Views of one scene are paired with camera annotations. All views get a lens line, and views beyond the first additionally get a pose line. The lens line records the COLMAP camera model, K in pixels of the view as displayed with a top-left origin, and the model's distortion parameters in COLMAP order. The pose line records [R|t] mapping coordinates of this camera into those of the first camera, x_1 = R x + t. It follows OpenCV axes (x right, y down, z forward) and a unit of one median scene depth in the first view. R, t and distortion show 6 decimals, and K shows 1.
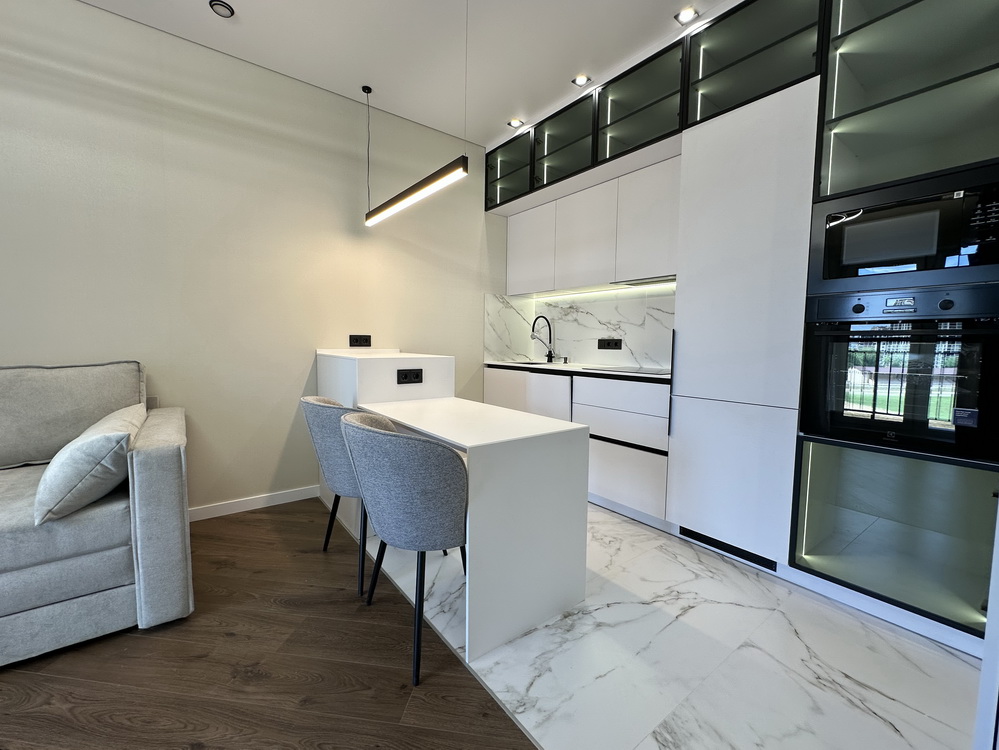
lens RADIAL K [[414.2, 0, 497.4], [0, 414.2, 375.9], [0, 0, 1]] dist [-0.005838, 0.000252]
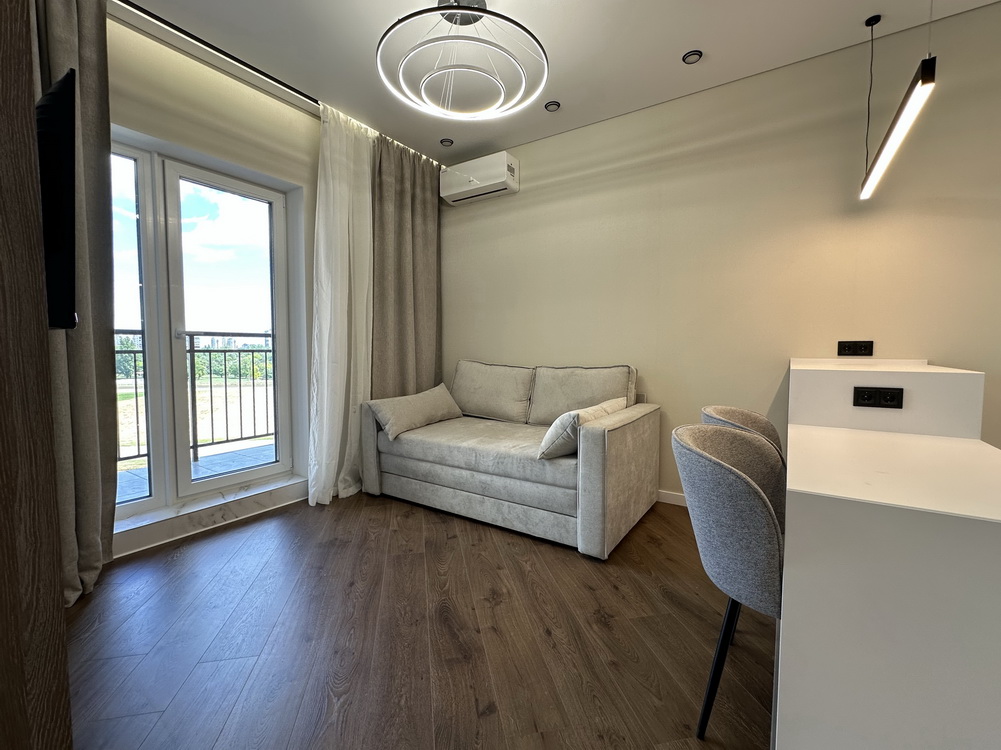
lens RADIAL K [[432.9, 0, 500.3], [0, 432.9, 375.6], [0, 0, 1]] dist [0.000262, 0.000185]
pose [[0.320526, 0.047589, -0.946044, 0.769622], [-0.071124, 0.997127, 0.026061, -0.026198], [0.944566, 0.058934, 0.322990, 0.383840]]
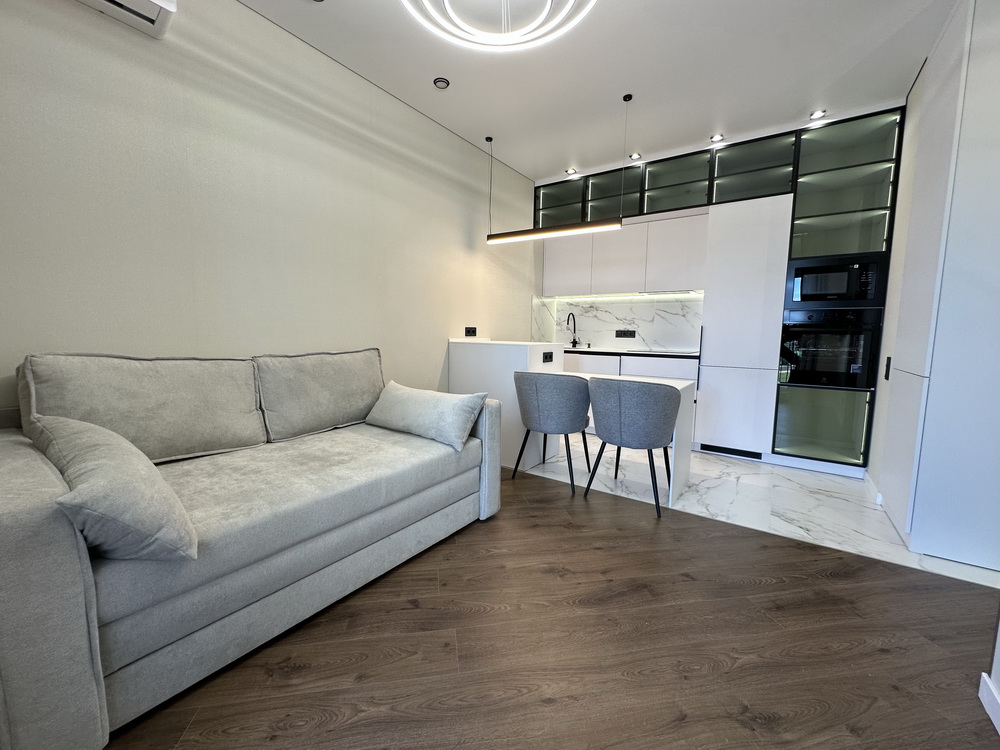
lens RADIAL K [[407.4, 0, 495.1], [0, 407.4, 375.6], [0, 0, 1]] dist [-0.002623, -0.000803]
pose [[0.954413, -0.030925, 0.296884, -2.191730], [0.021645, 0.999170, 0.034495, 0.032653], [-0.297704, -0.026497, 0.954290, -0.808968]]
